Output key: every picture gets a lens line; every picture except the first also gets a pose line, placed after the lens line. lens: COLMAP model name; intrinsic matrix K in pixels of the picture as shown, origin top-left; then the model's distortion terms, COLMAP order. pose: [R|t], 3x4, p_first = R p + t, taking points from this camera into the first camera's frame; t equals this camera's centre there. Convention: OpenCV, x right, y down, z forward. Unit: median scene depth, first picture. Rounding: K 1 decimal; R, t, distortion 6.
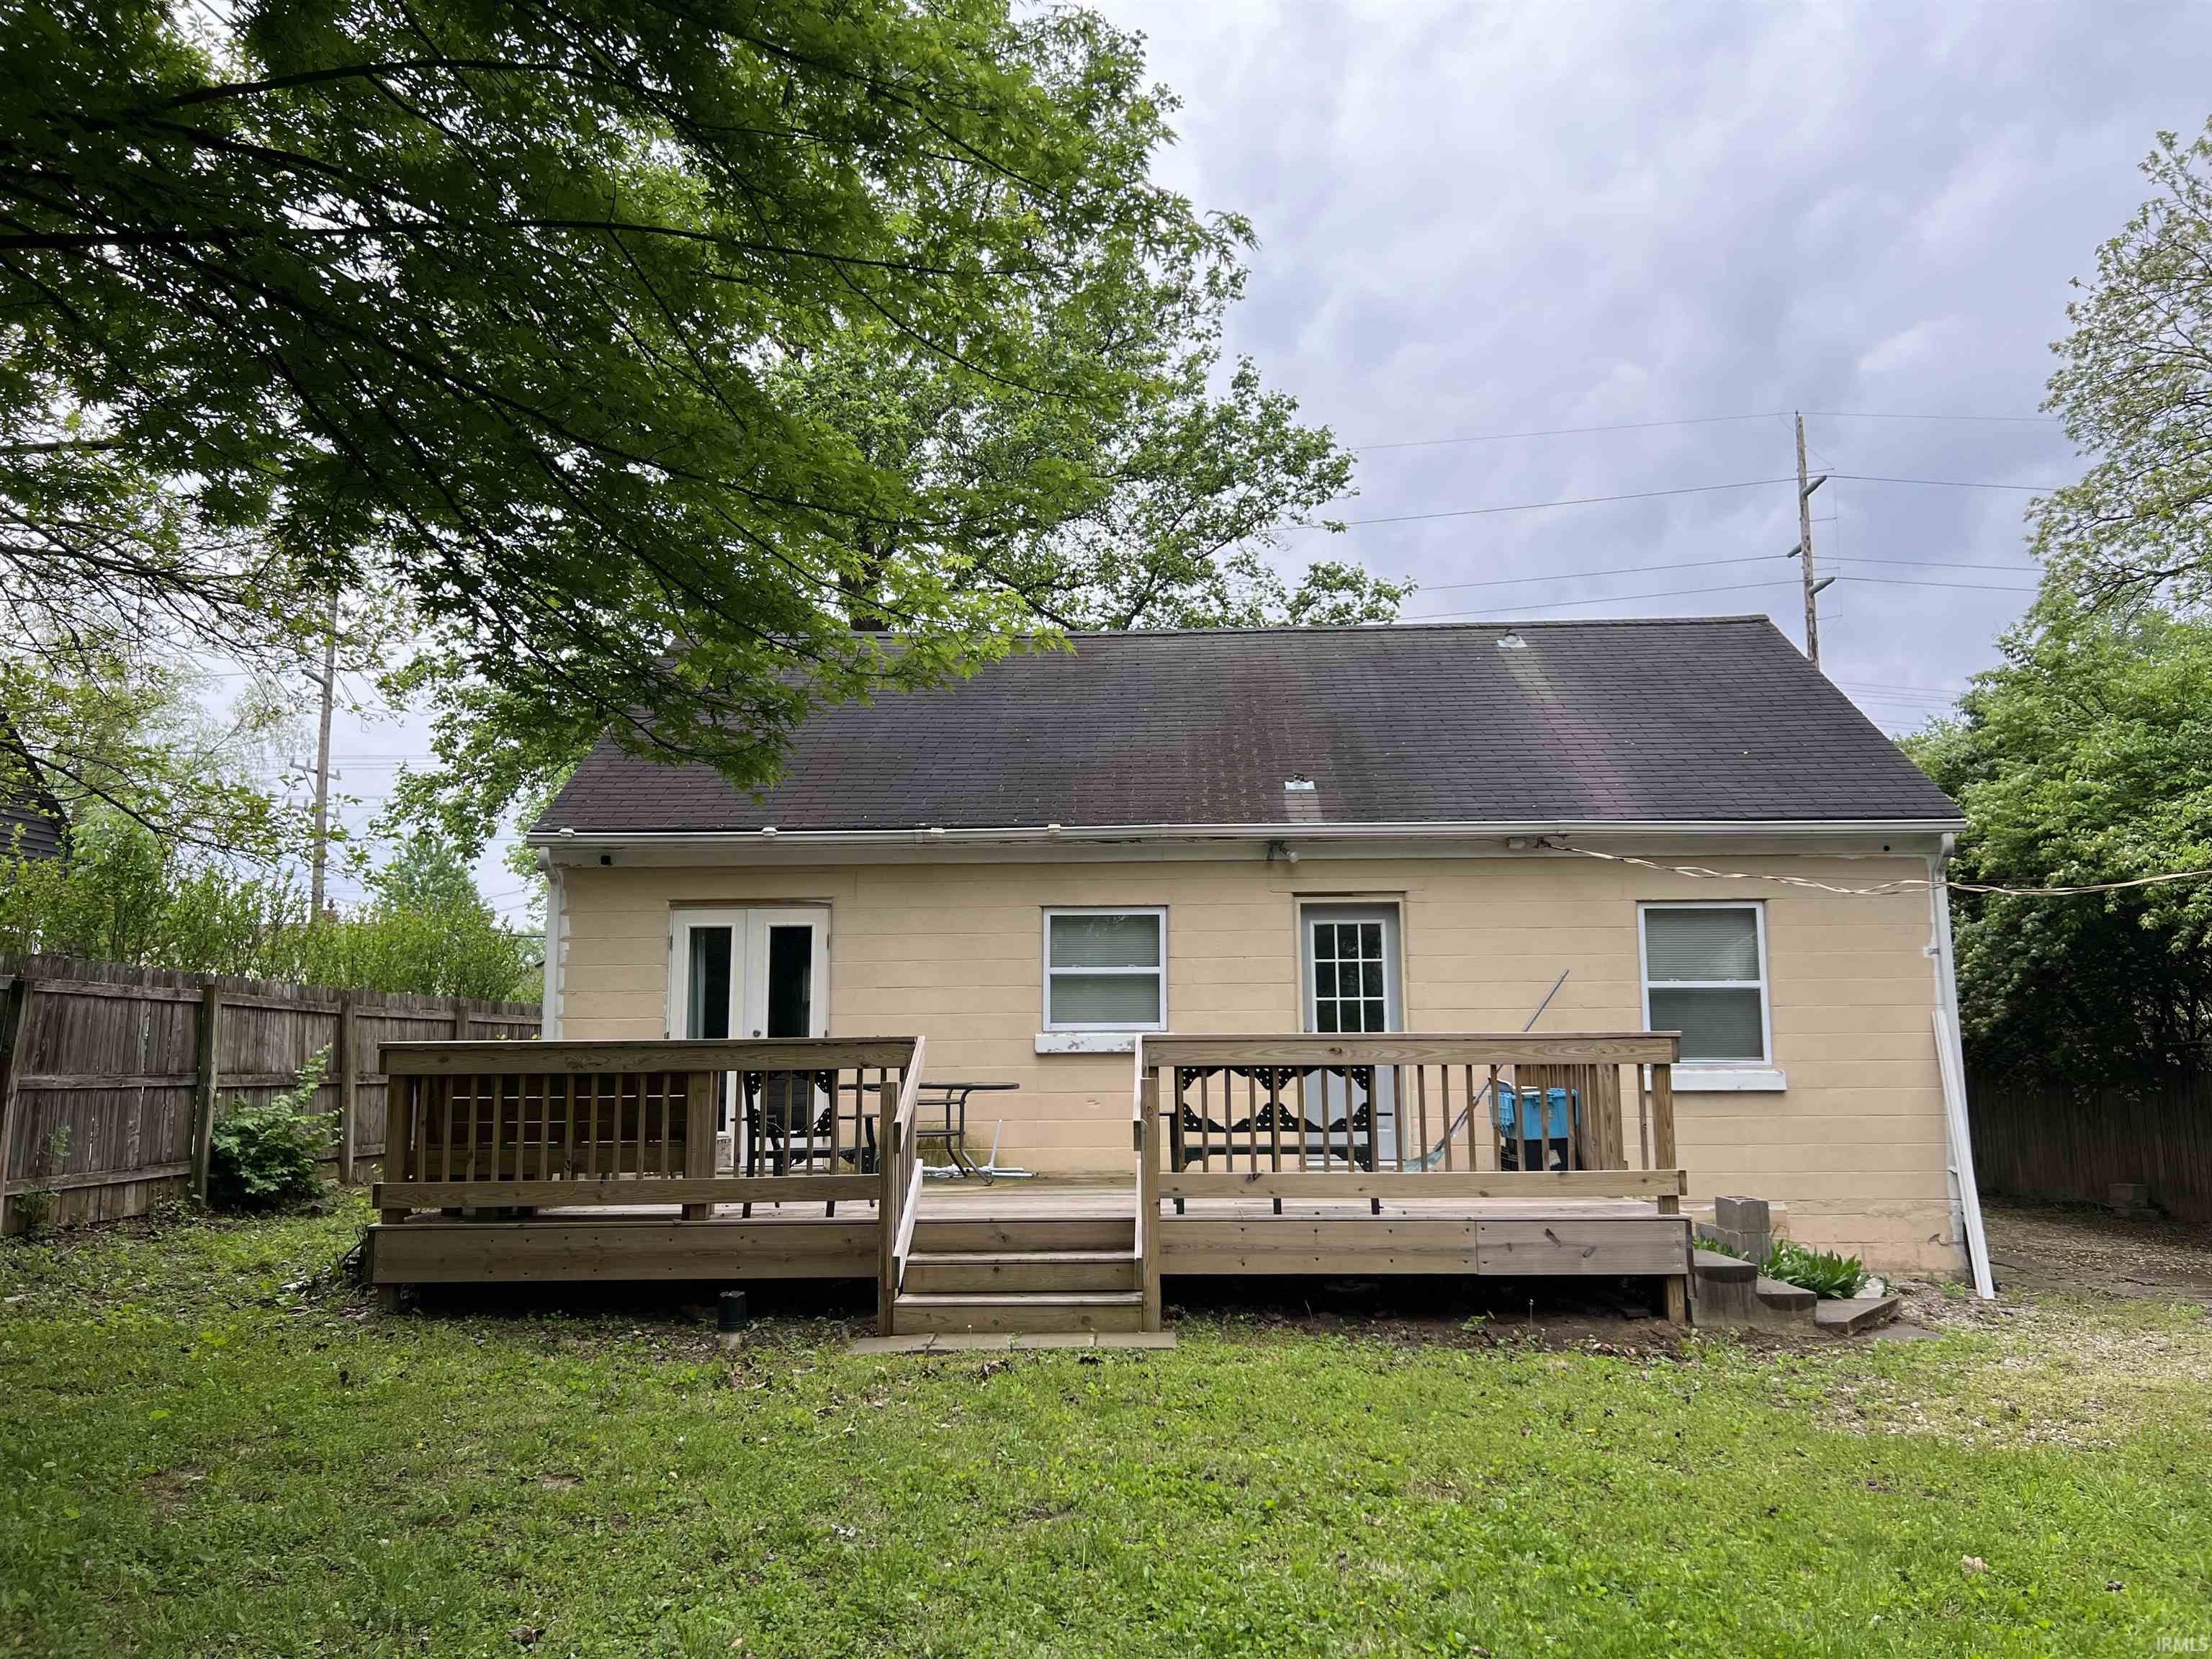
lens RADIAL K [[1685.8, 0, 1110.7], [0, 1685.8, 832.9], [0, 0, 1]] dist [0.100137, -0.128634]
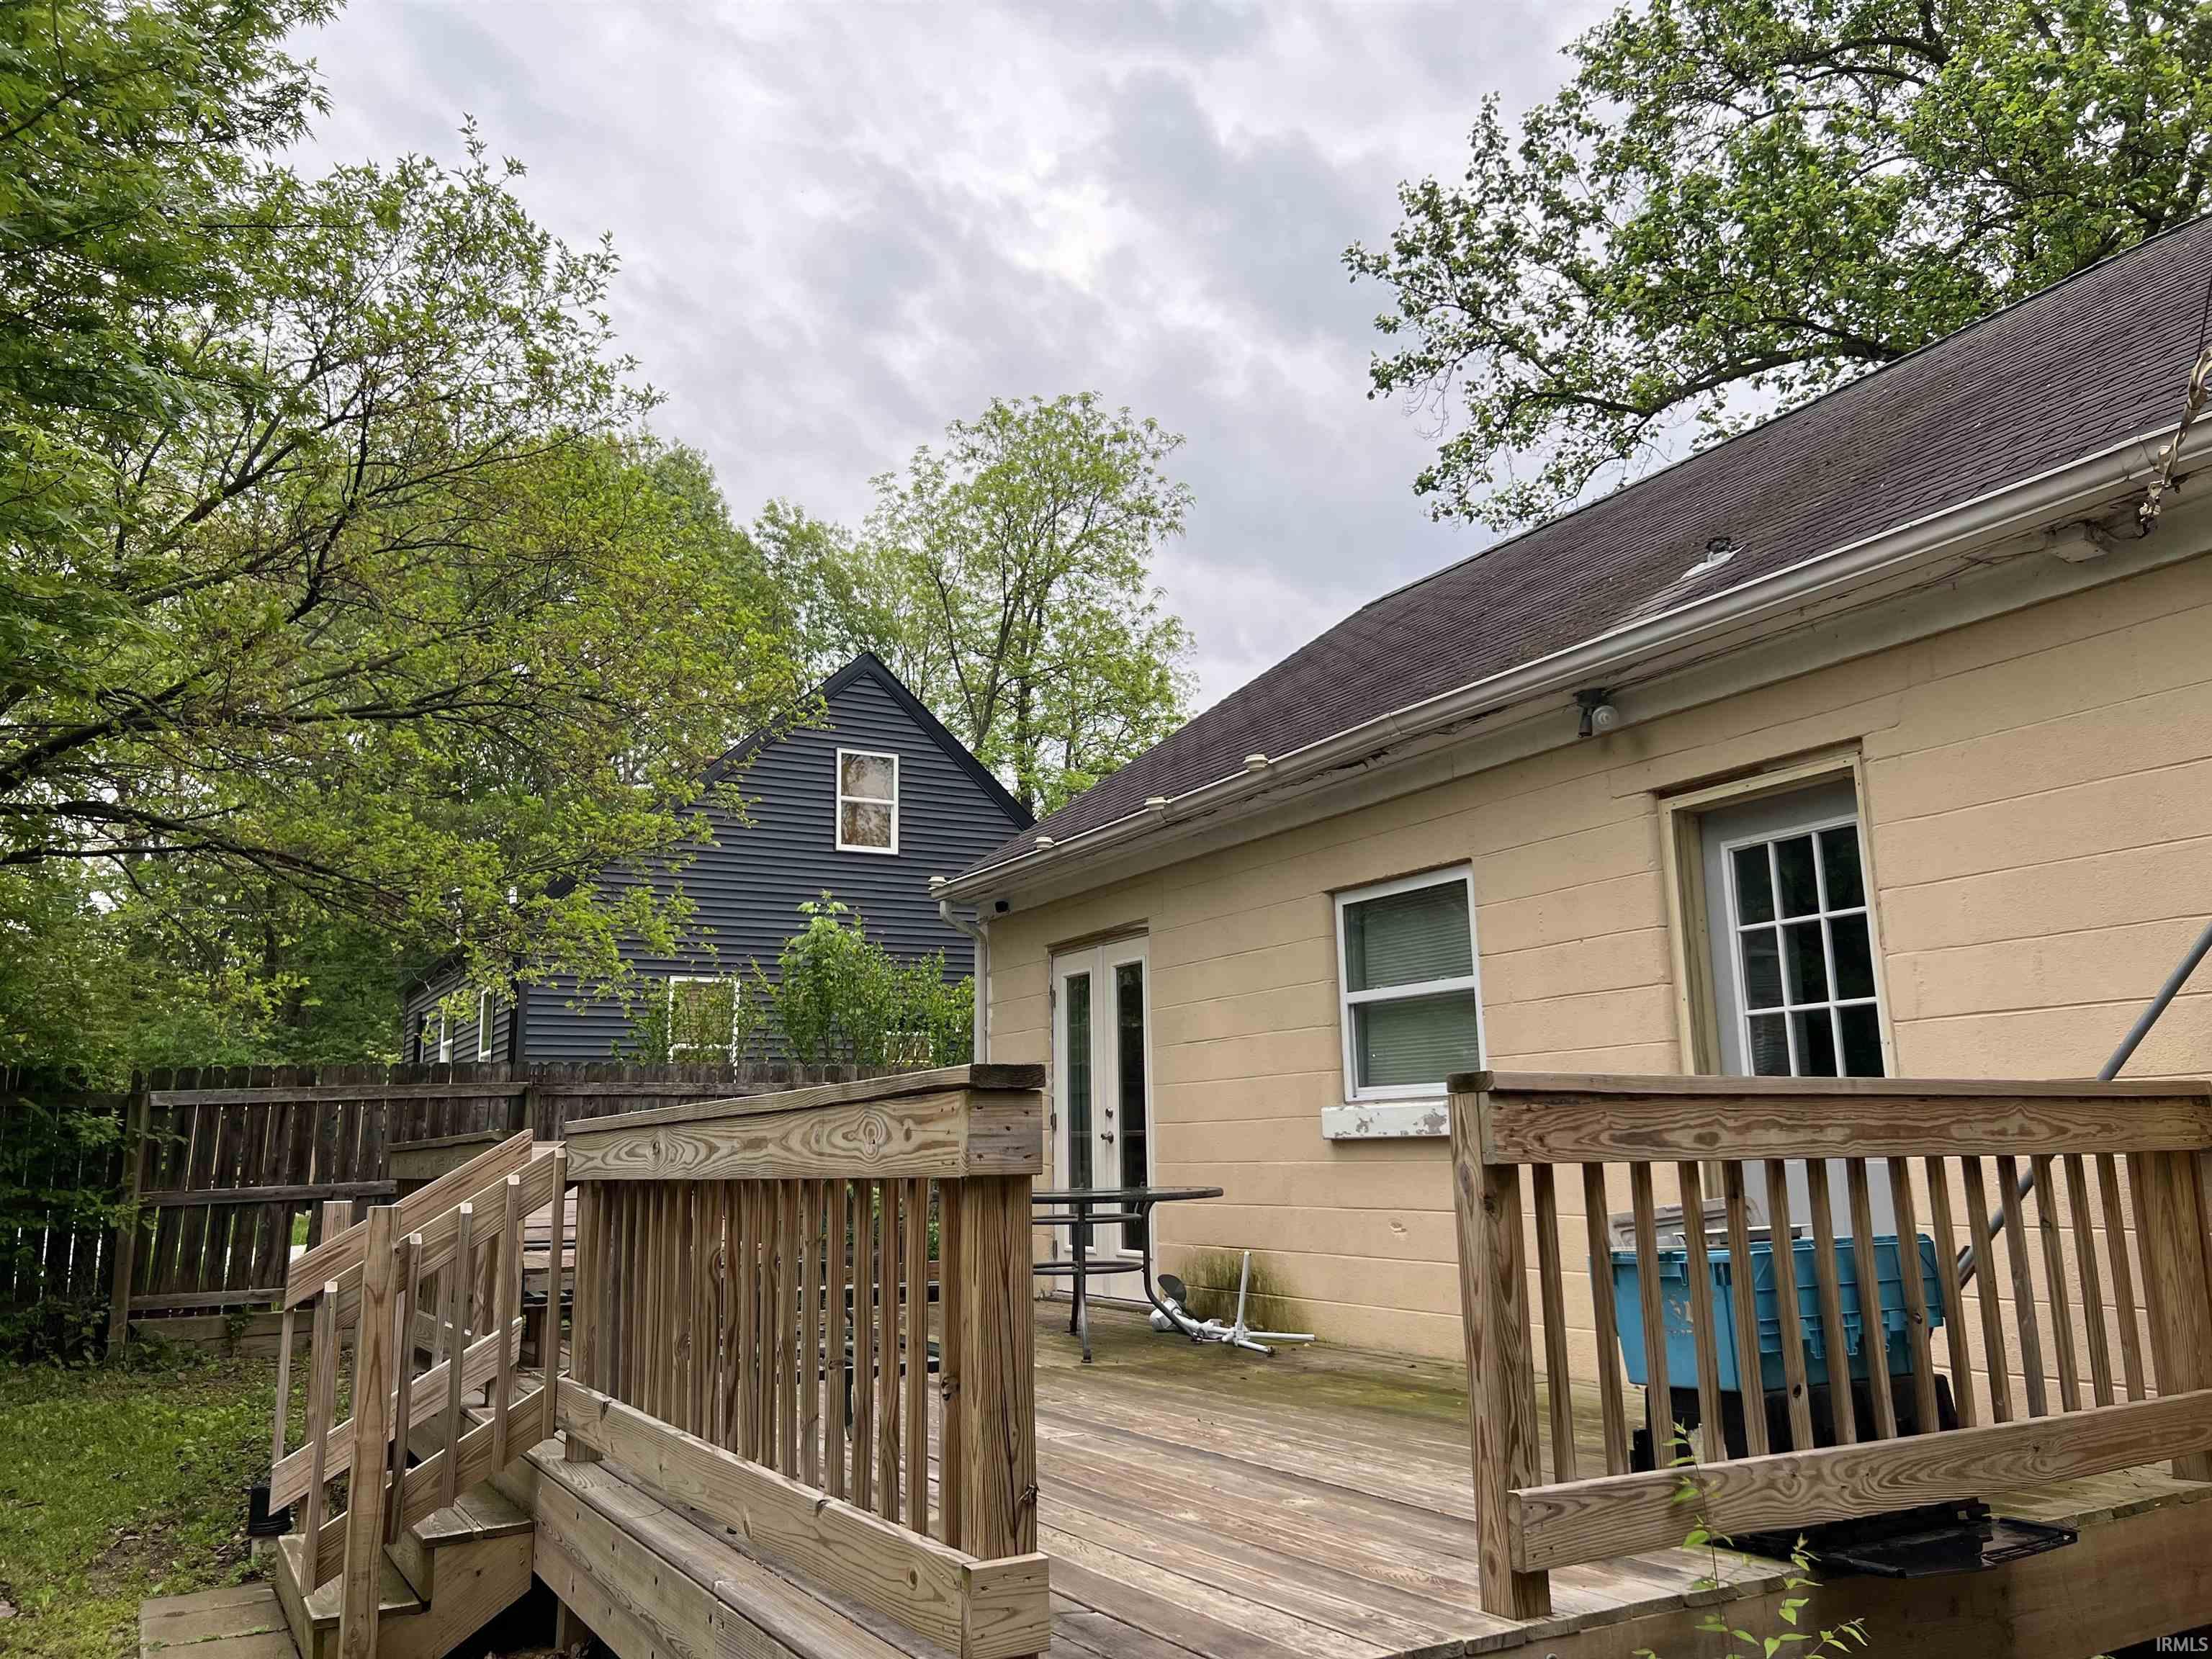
lens RADIAL K [[1685.8, 0, 1110.7], [0, 1685.8, 832.9], [0, 0, 1]] dist [0.100137, -0.128634]
pose [[0.508179, -0.164969, -0.845304, 0.430299], [0.128190, 0.985039, -0.115175, 0.082162], [0.851658, -0.049830, 0.521723, 0.623604]]
